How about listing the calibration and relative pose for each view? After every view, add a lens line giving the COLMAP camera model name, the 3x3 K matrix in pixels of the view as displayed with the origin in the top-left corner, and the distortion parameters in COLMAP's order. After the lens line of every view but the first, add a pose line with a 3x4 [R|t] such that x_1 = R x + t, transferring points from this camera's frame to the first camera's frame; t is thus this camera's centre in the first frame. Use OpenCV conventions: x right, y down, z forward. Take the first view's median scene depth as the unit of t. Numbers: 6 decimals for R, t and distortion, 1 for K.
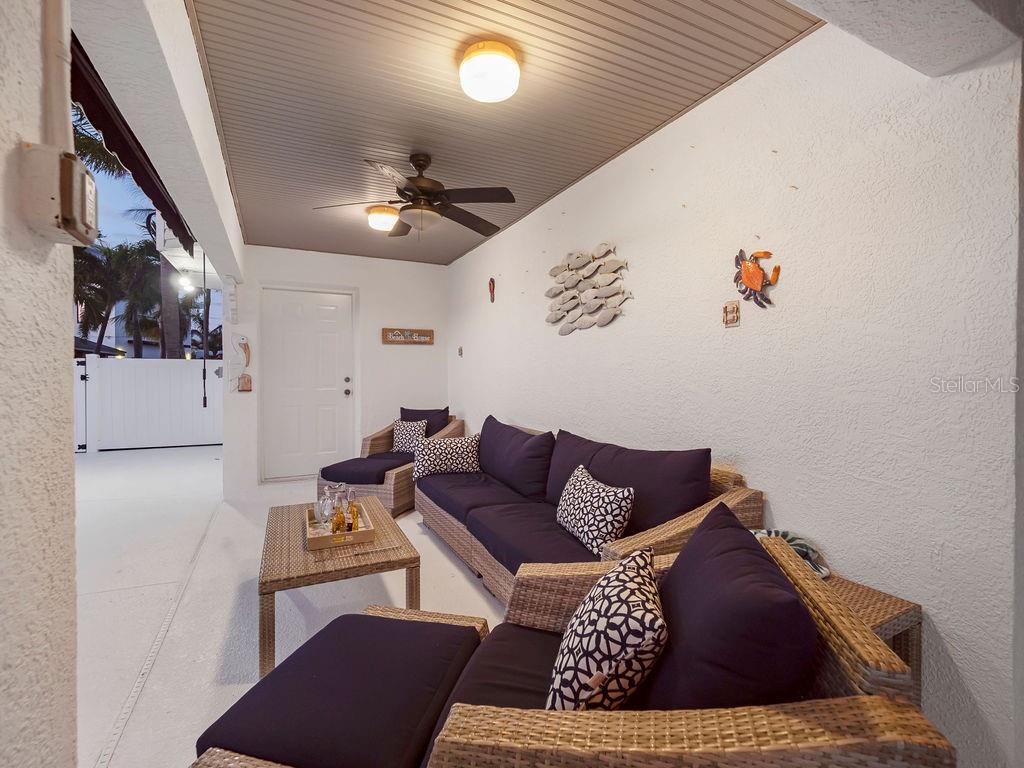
lens RADIAL K [[472.2, 0, 510.2], [0, 472.2, 381.0], [0, 0, 1]] dist [0.002037, 0.000092]
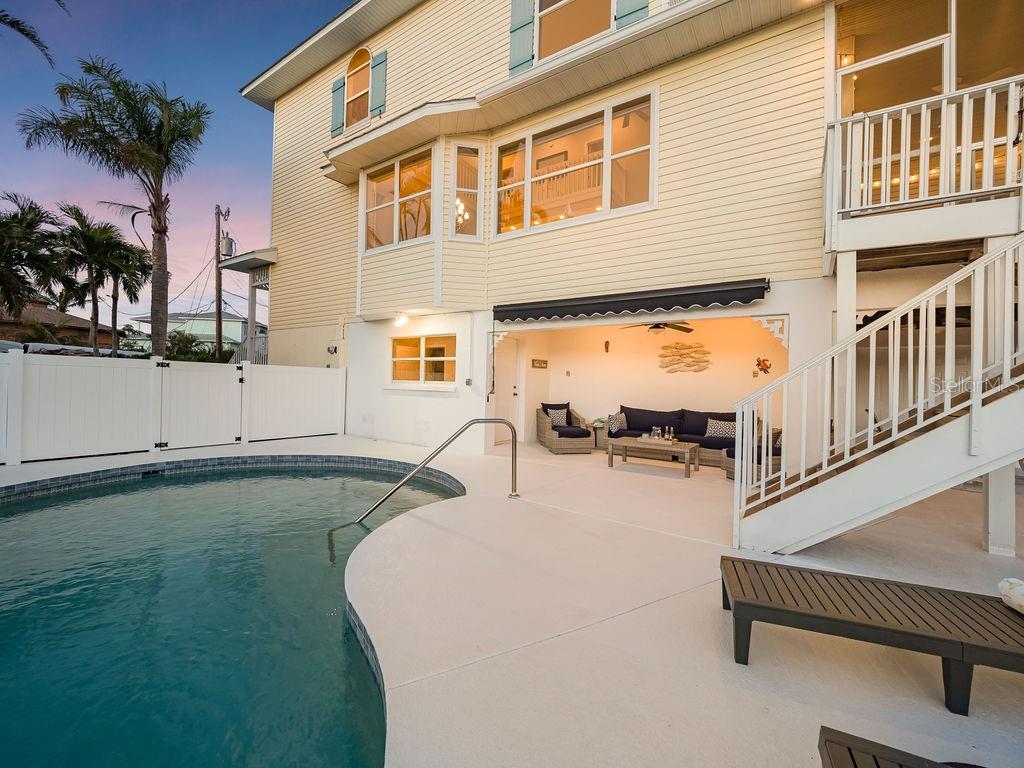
lens RADIAL K [[413.6, 0, 513.9], [0, 413.6, 383.8], [0, 0, 1]] dist [-0.002392, -0.000312]
pose [[0.856260, 0.019017, 0.516194, -1.154539], [-0.017279, 0.999817, -0.008172, -0.002820], [-0.516255, -0.001921, 0.856433, -0.324437]]
